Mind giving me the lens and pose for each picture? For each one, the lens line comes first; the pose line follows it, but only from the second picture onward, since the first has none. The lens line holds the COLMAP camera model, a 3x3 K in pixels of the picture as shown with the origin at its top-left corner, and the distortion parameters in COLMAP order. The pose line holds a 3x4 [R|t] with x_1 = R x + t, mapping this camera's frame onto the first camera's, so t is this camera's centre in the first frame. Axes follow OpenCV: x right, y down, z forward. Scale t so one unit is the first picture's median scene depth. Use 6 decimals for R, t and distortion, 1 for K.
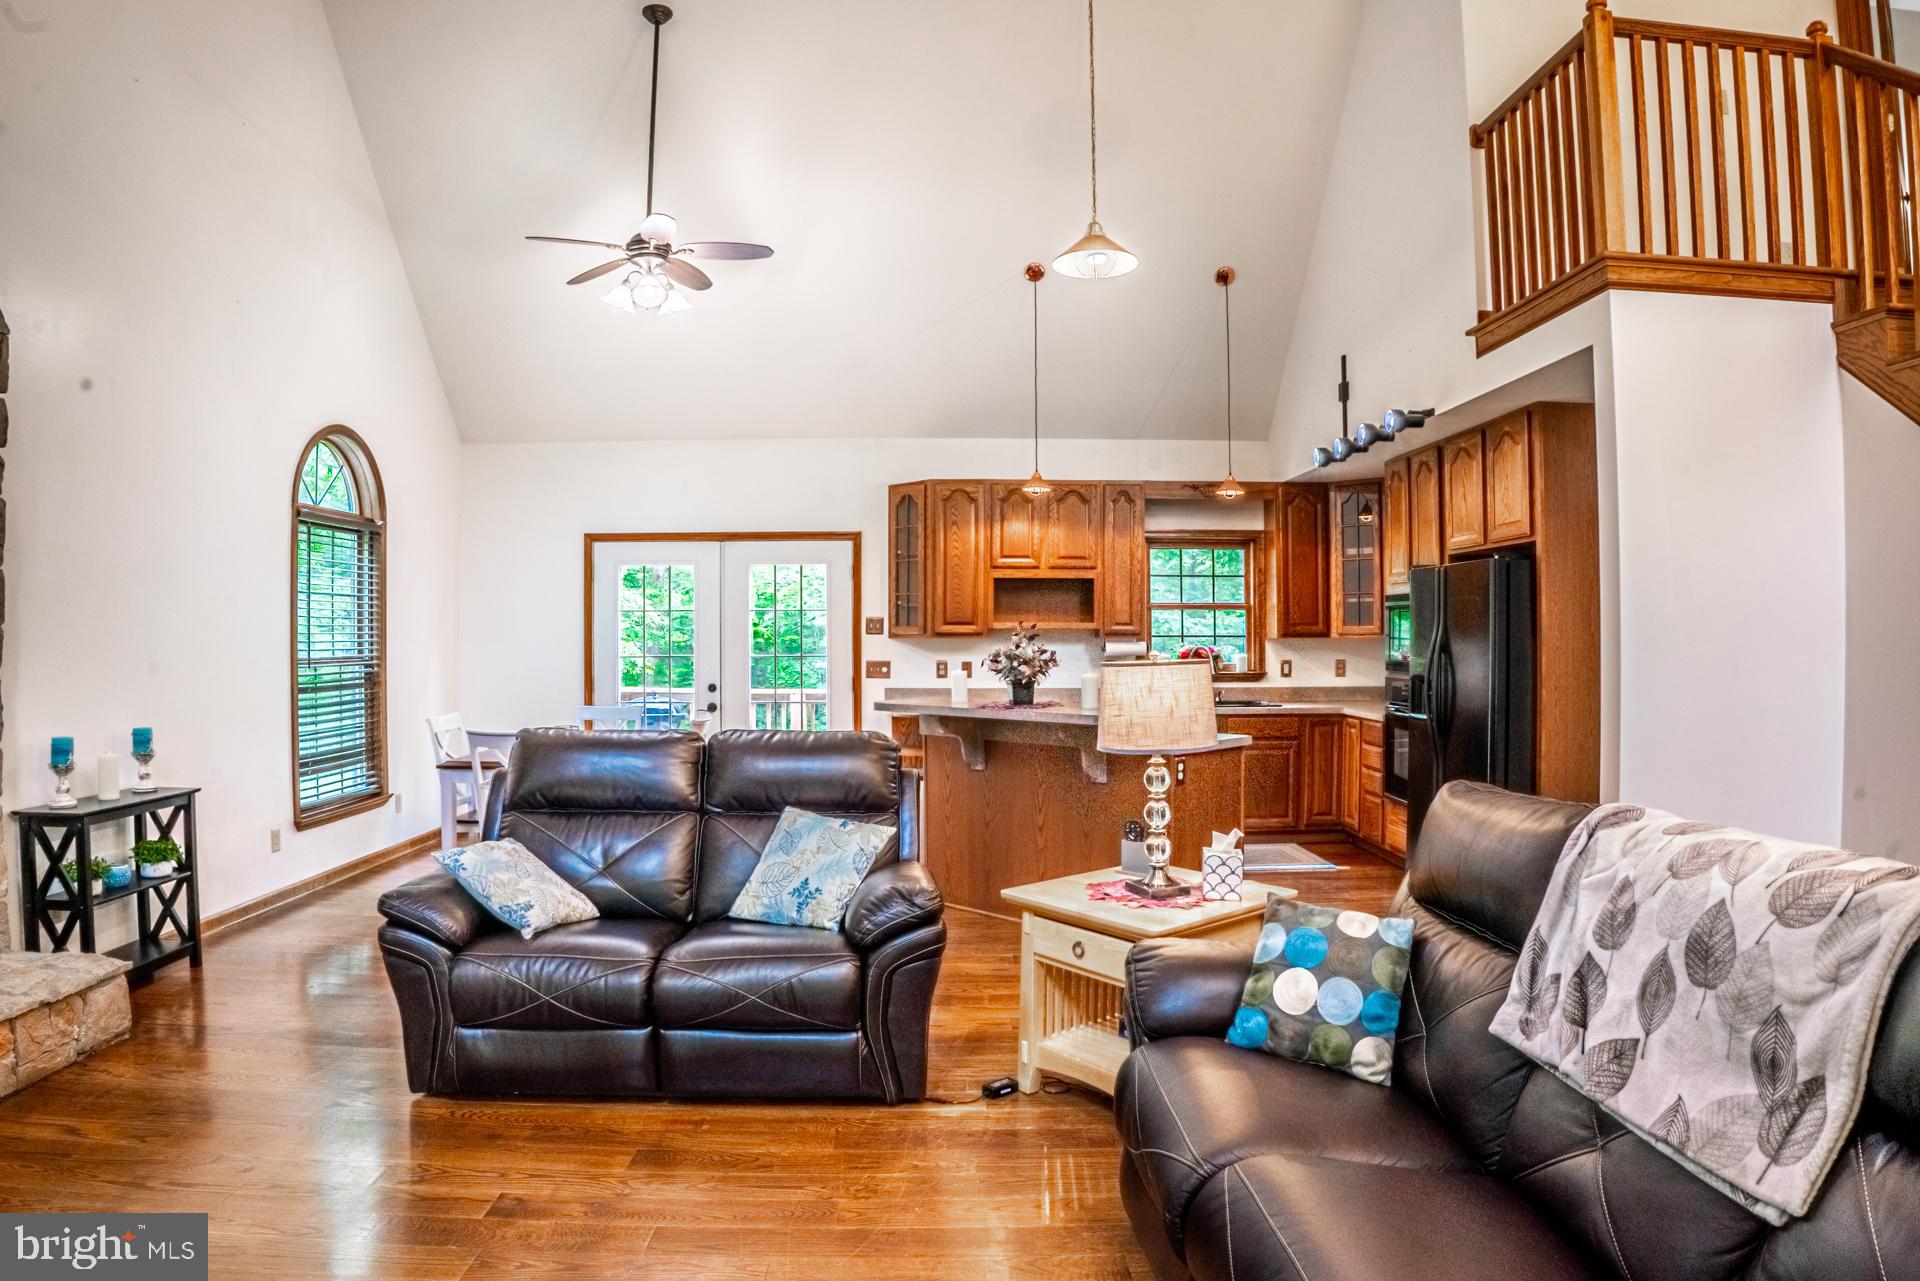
lens RADIAL K [[1113.1, 0, 956.3], [0, 1113.1, 643.1], [0, 0, 1]] dist [-0.157025, 0.045602]
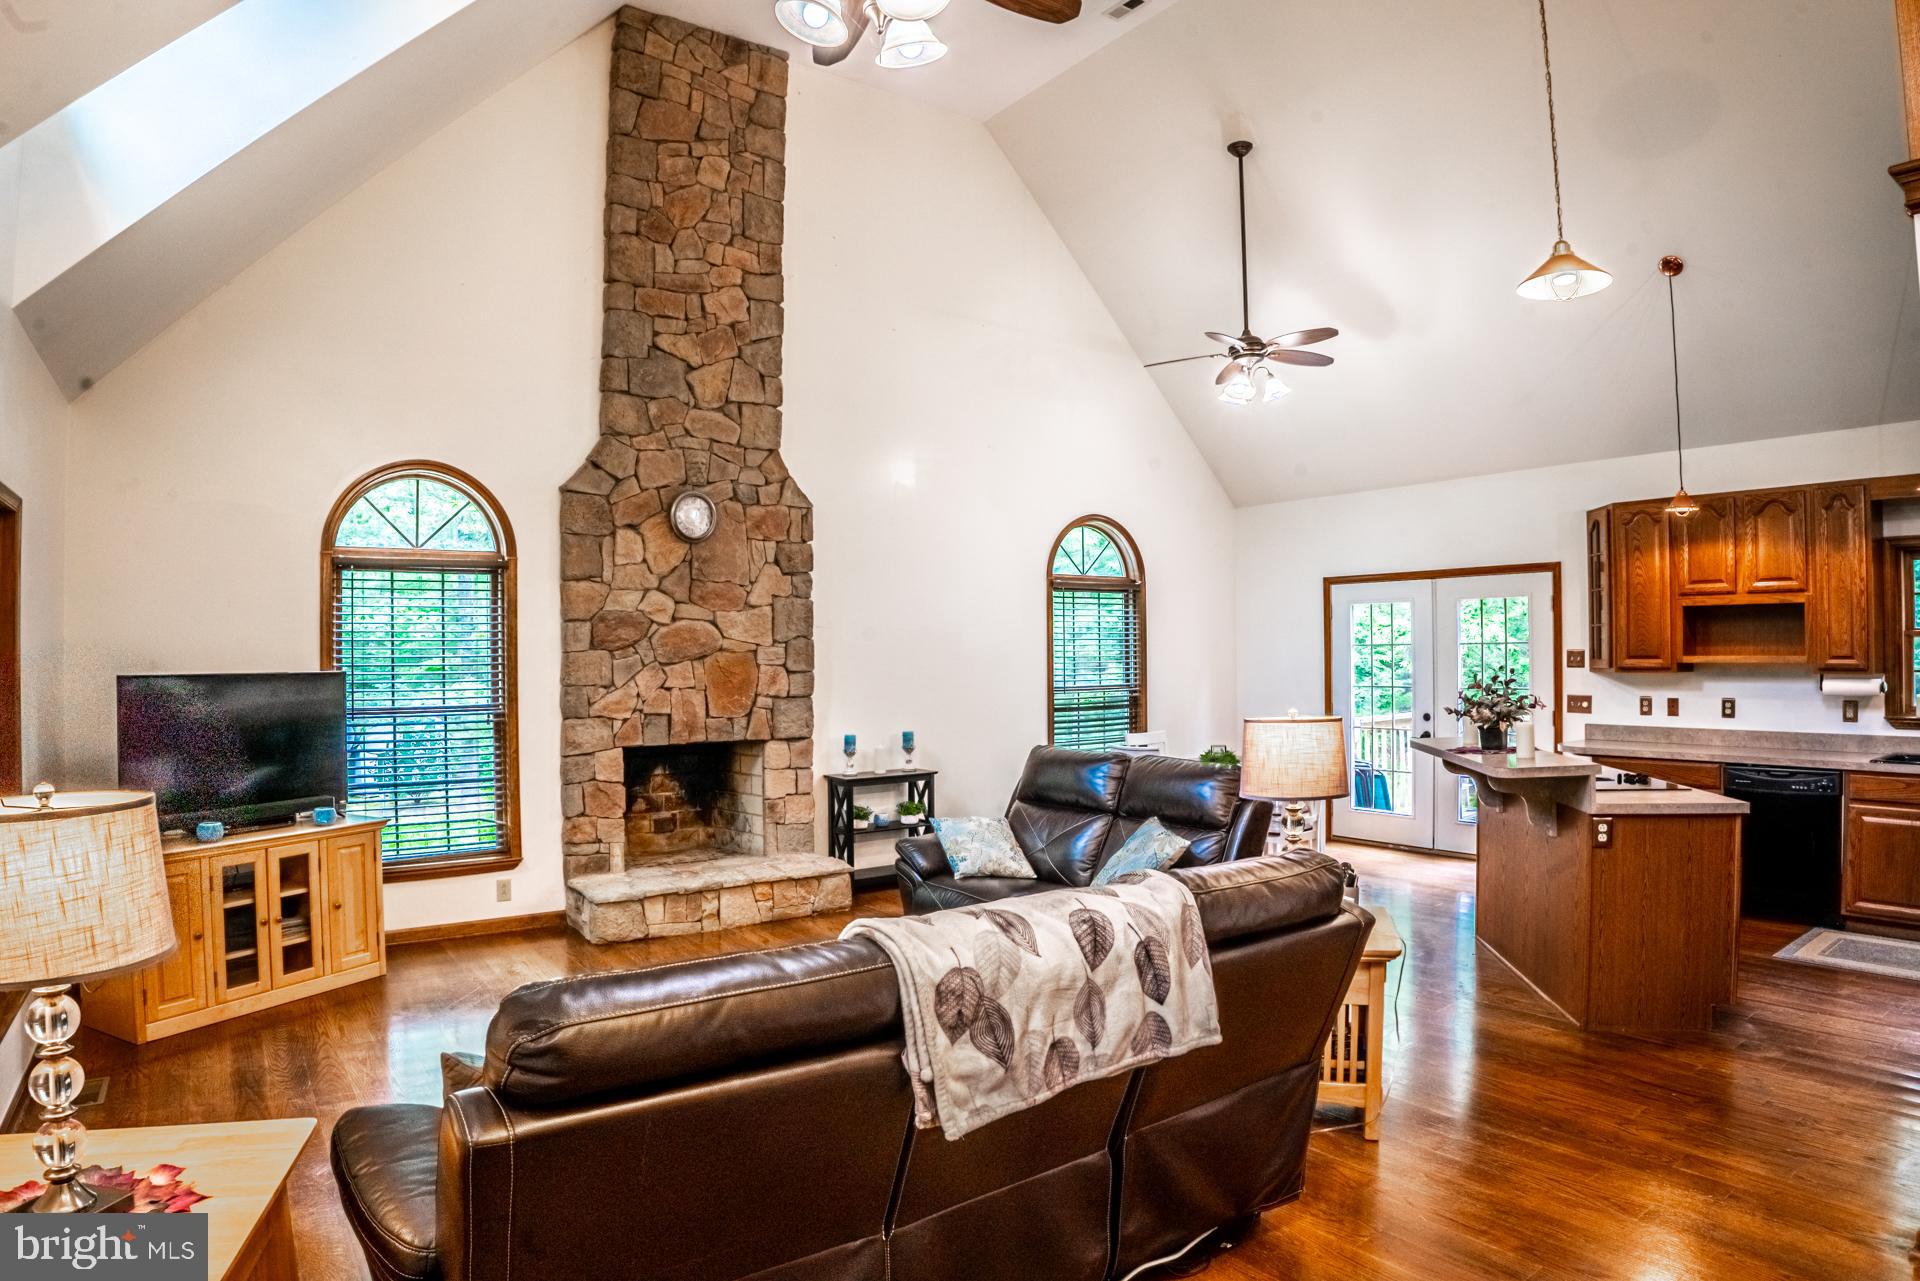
lens RADIAL K [[1113.1, 0, 956.3], [0, 1113.1, 643.1], [0, 0, 1]] dist [-0.157025, 0.045602]
pose [[0.563147, -0.010921, -0.826285, 0.700178], [0.002913, 0.999933, -0.011231, -0.036953], [0.826352, 0.003917, 0.563141, 0.072276]]
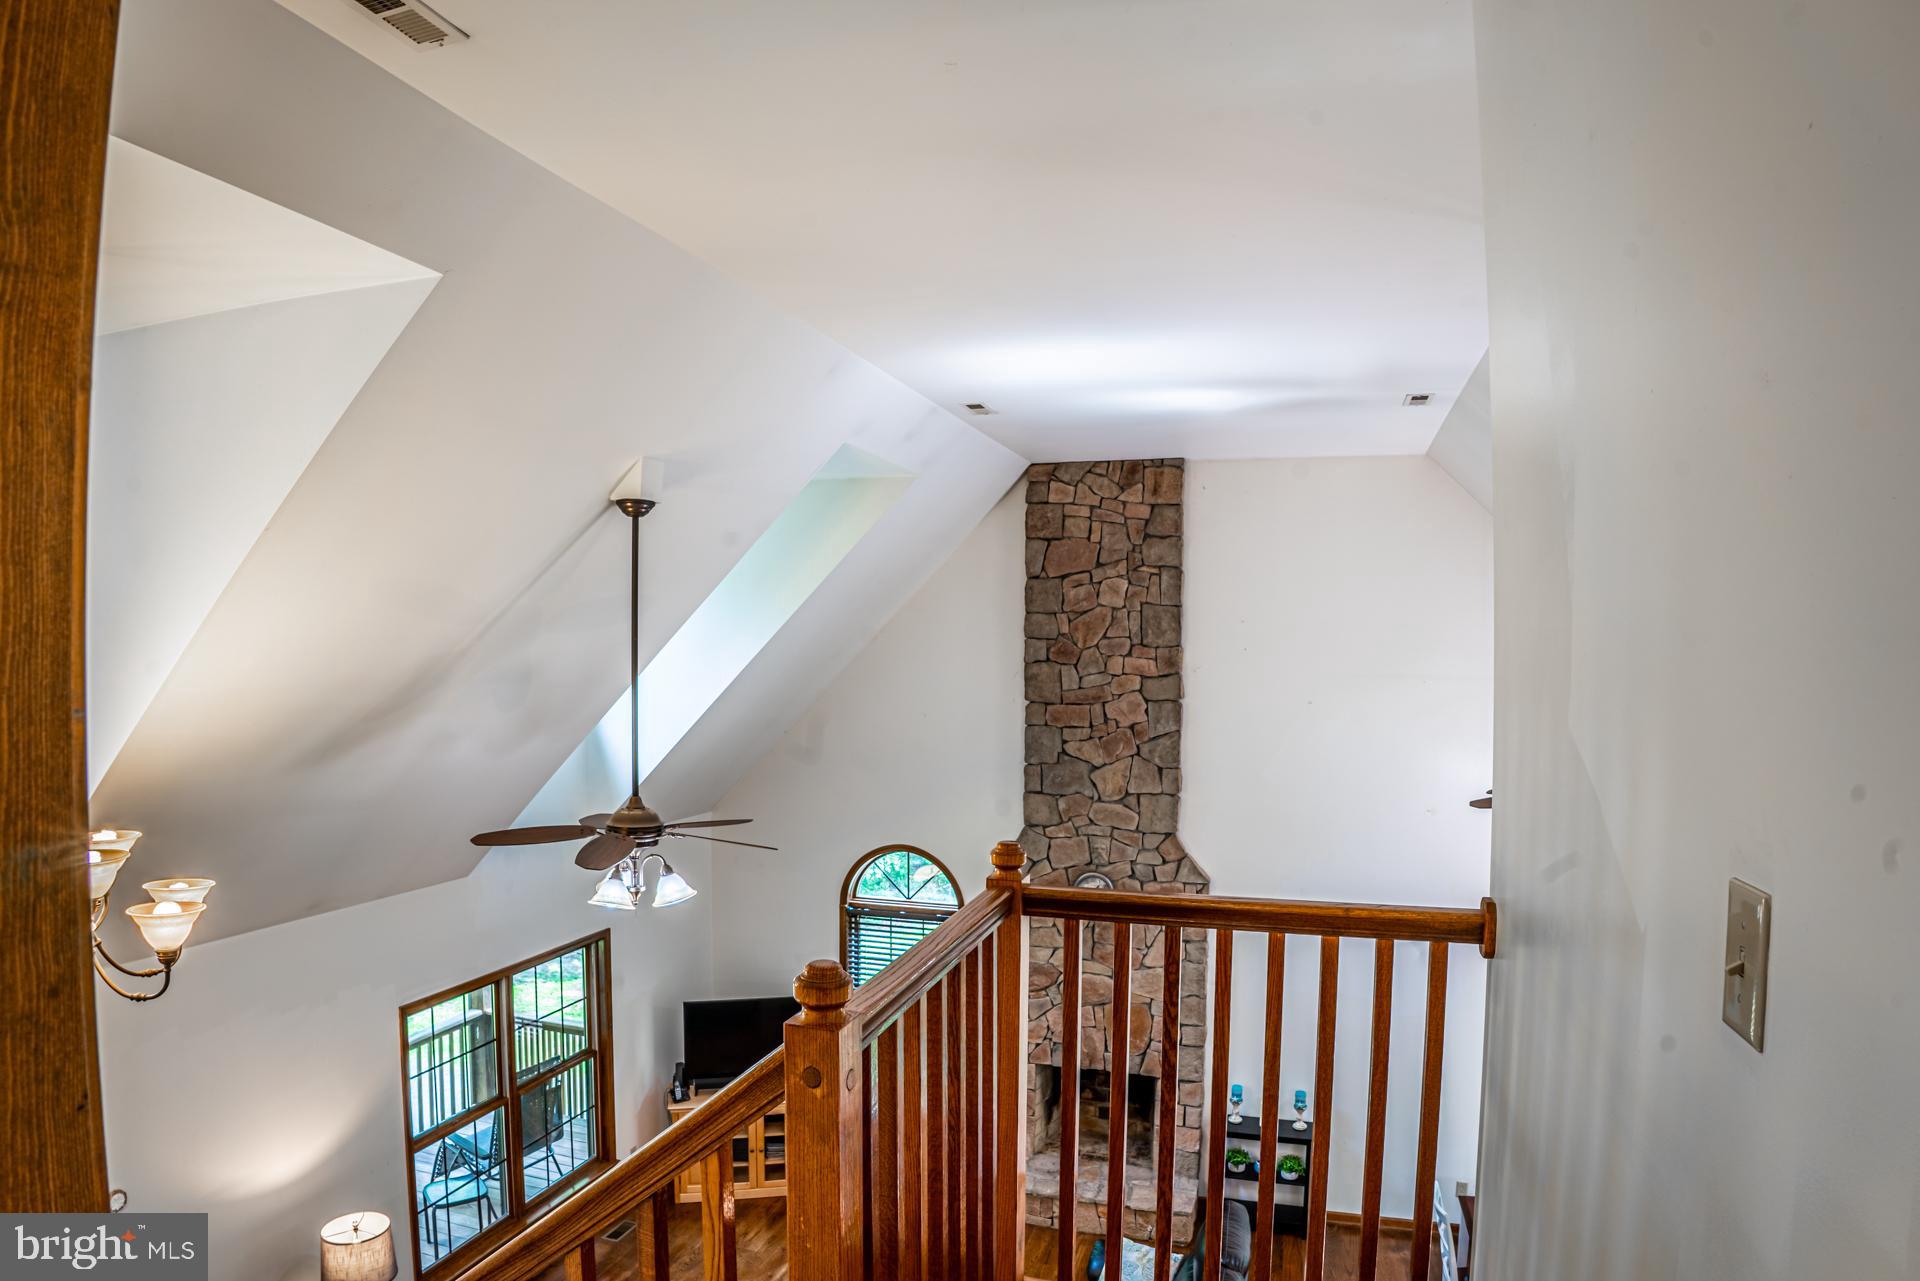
lens RADIAL K [[1113.1, 0, 956.3], [0, 1113.1, 643.1], [0, 0, 1]] dist [-0.157025, 0.045602]
pose [[-0.324671, -0.001636, -0.945826, 1.071375], [-0.013183, 0.999909, 0.002796, -0.662080], [0.945735, 0.013376, -0.324663, 1.022511]]
